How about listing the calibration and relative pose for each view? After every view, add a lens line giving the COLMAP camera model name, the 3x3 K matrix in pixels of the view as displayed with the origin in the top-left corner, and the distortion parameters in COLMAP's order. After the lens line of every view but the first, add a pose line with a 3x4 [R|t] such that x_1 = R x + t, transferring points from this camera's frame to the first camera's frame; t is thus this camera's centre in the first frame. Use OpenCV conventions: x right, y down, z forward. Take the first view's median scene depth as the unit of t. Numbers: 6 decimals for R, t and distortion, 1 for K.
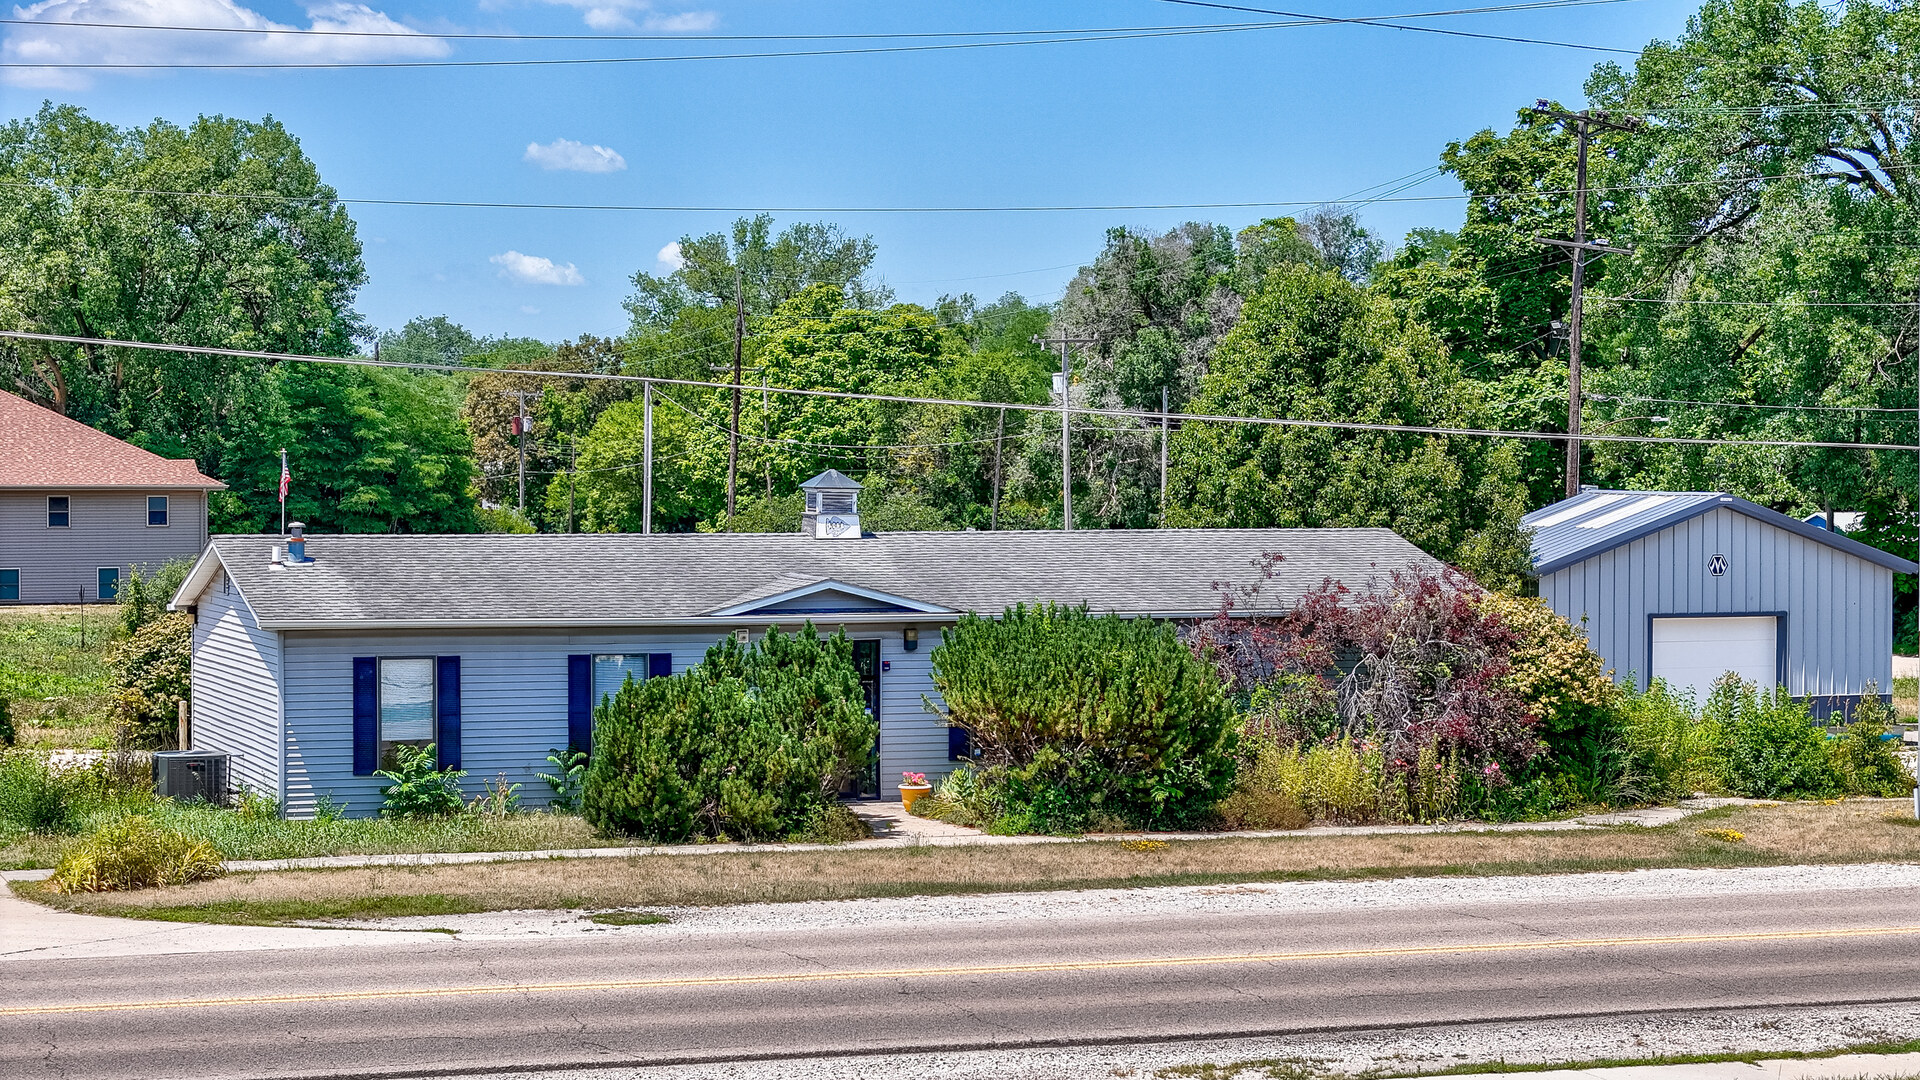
lens RADIAL K [[3920.6, 0, 961.4], [0, 3920.6, 542.7], [0, 0, 1]] dist [-0.018551, 0.000000]
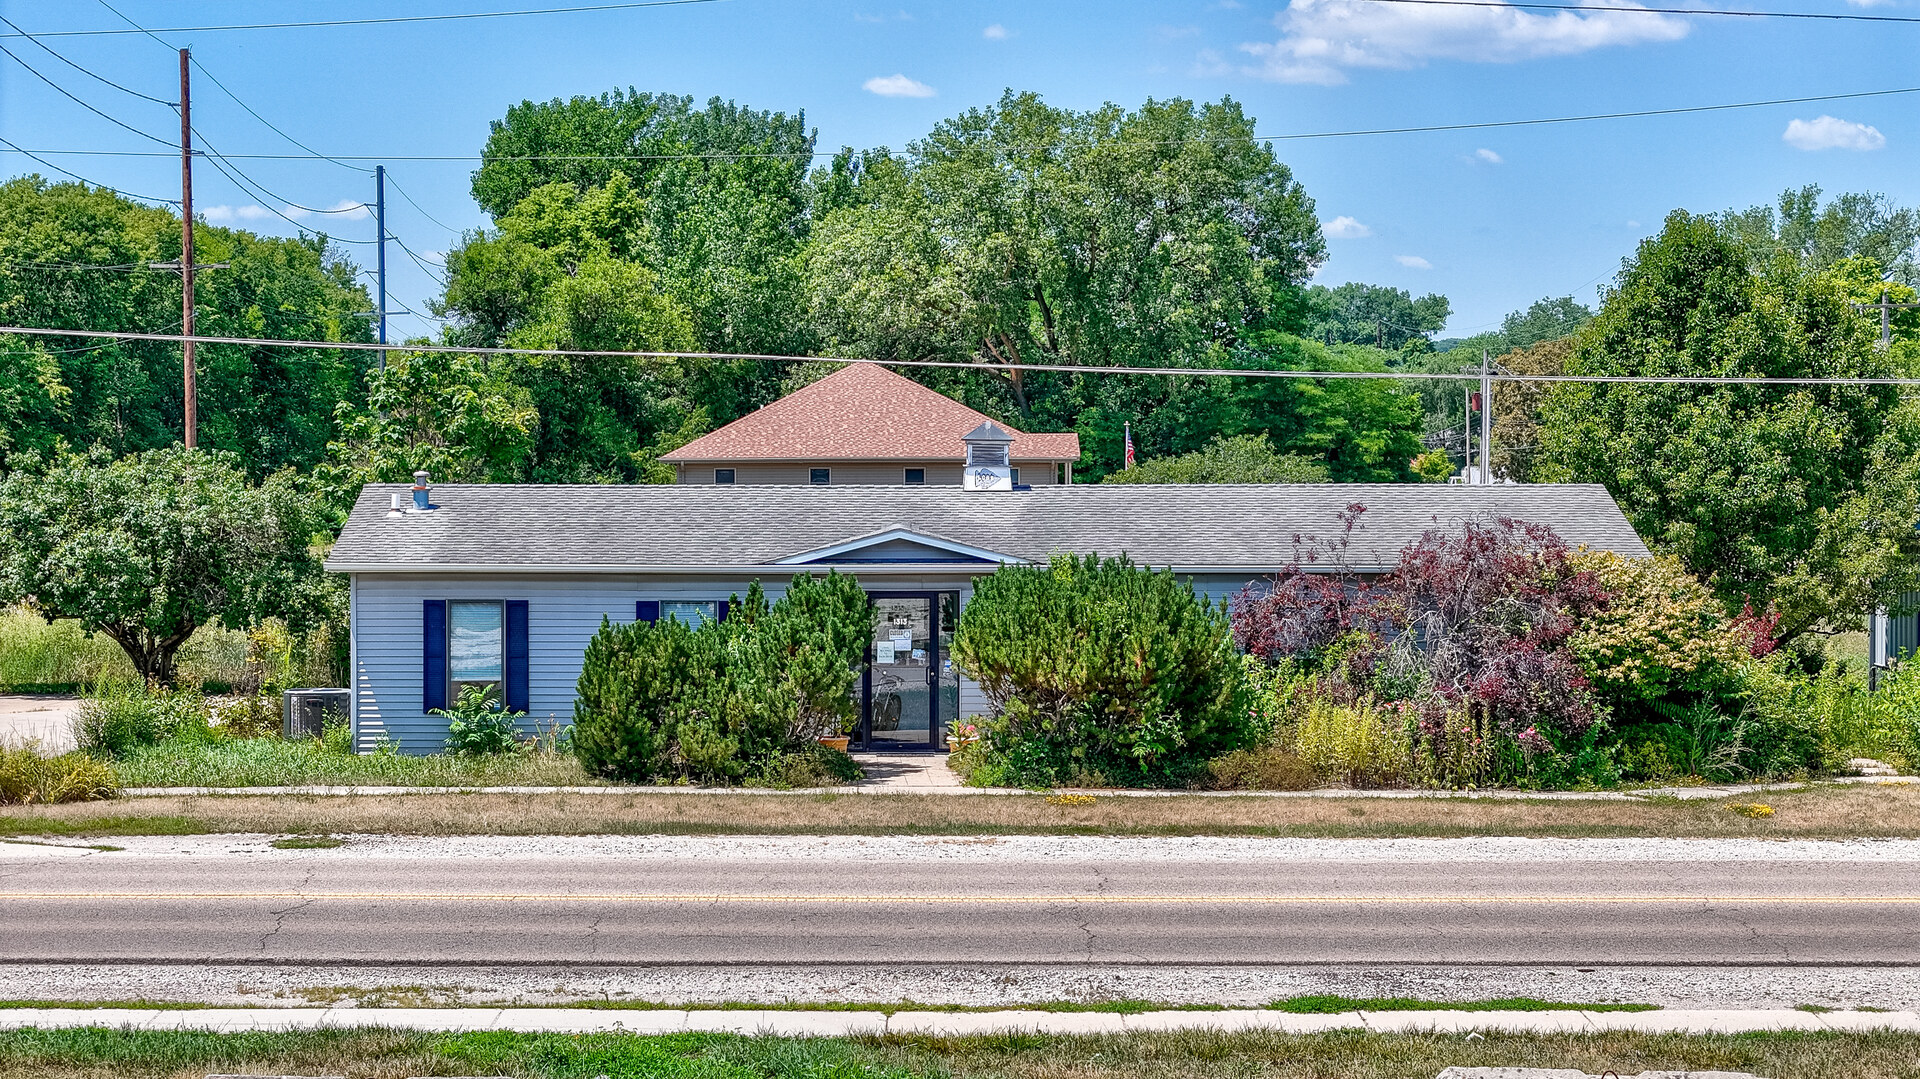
lens RADIAL K [[3920.6, 0, 961.1], [0, 3920.6, 534.3], [0, 0, 1]] dist [-0.018551, 0.000000]
pose [[0.945504, 0.007069, -0.325534, 0.303311], [-0.006650, 0.999975, 0.002399, 0.008036], [0.325543, -0.000104, 0.945527, 0.061464]]
